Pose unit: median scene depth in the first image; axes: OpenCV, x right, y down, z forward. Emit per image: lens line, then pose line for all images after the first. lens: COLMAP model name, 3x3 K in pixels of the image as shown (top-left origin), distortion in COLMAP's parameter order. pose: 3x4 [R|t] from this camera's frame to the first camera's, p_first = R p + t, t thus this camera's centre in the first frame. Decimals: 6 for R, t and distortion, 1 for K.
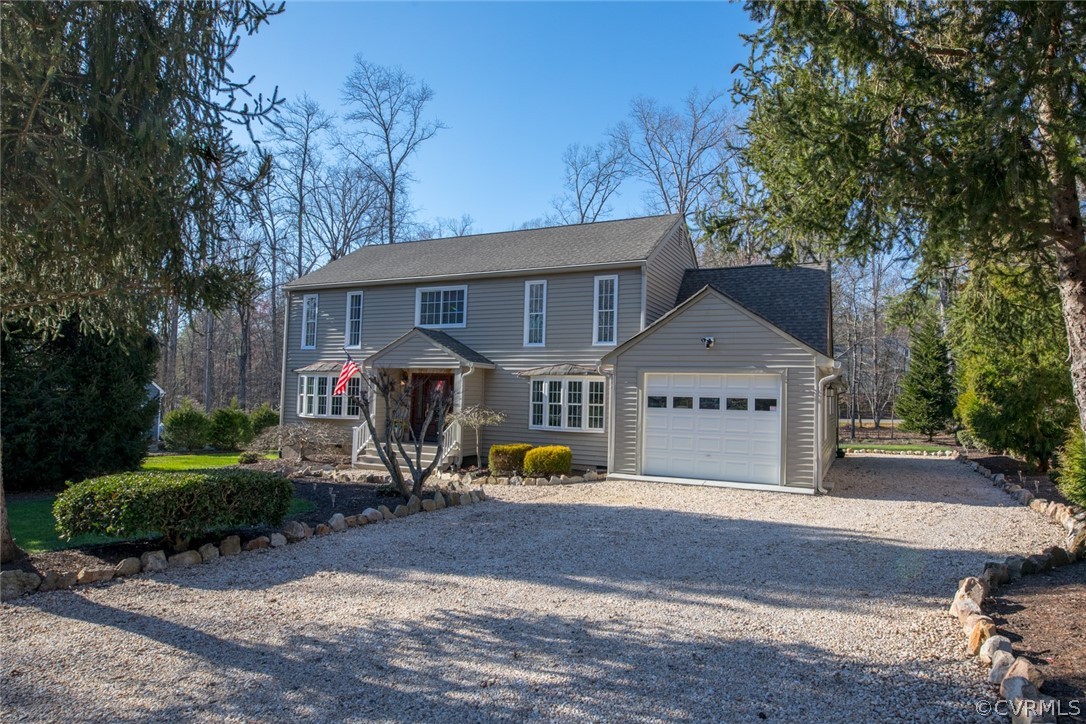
lens RADIAL K [[642.6, 0, 543.0], [0, 642.6, 362.0], [0, 0, 1]] dist [-0.021724, -0.001814]
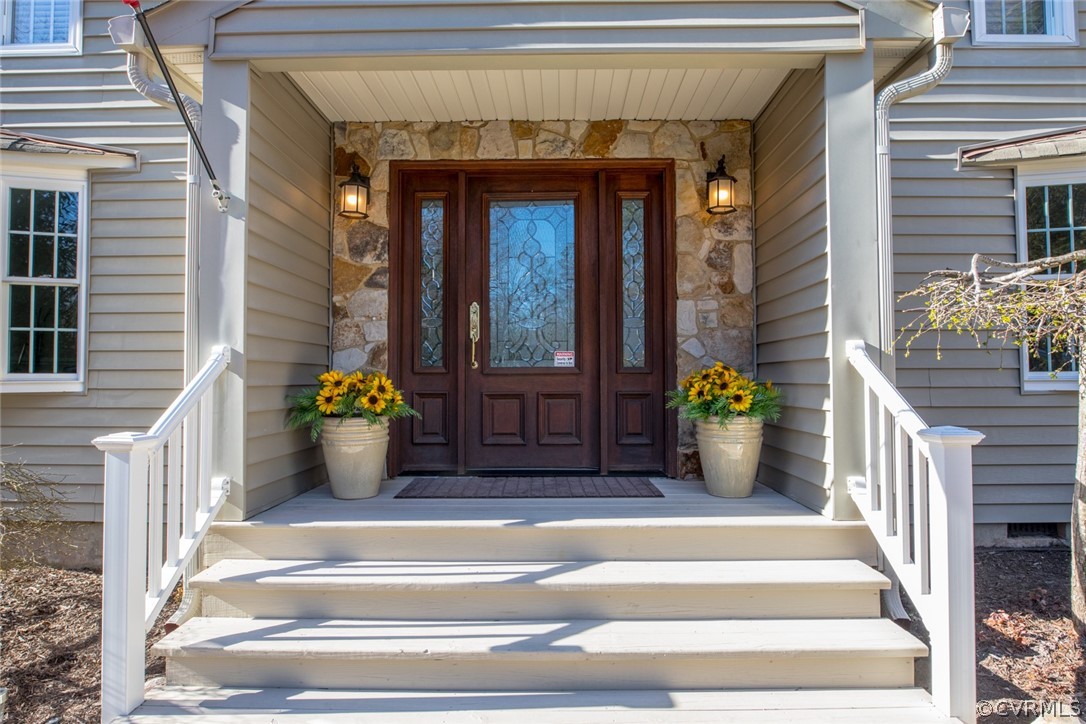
lens RADIAL K [[627.6, 0, 543.0], [0, 627.6, 362.0], [0, 0, 1]] dist [-0.022144, -0.001410]
pose [[0.898412, -0.021217, 0.438640, -0.274805], [0.006556, 0.999369, 0.034911, 0.084129], [-0.439104, -0.028488, 0.897985, 0.862743]]
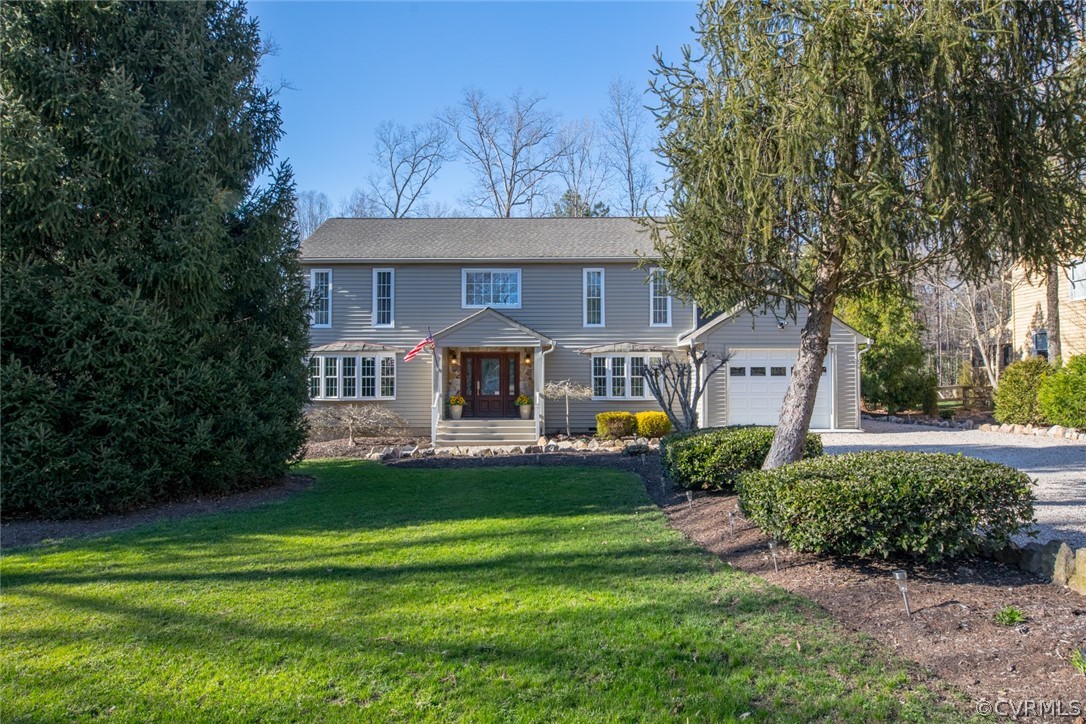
lens RADIAL K [[627.6, 0, 543.0], [0, 627.6, 362.0], [0, 0, 1]] dist [-0.022144, -0.001410]
pose [[0.897705, -0.018924, 0.440190, -0.576977], [0.003261, 0.999335, 0.036312, -0.002766], [-0.440585, -0.031161, 0.897170, 0.046252]]
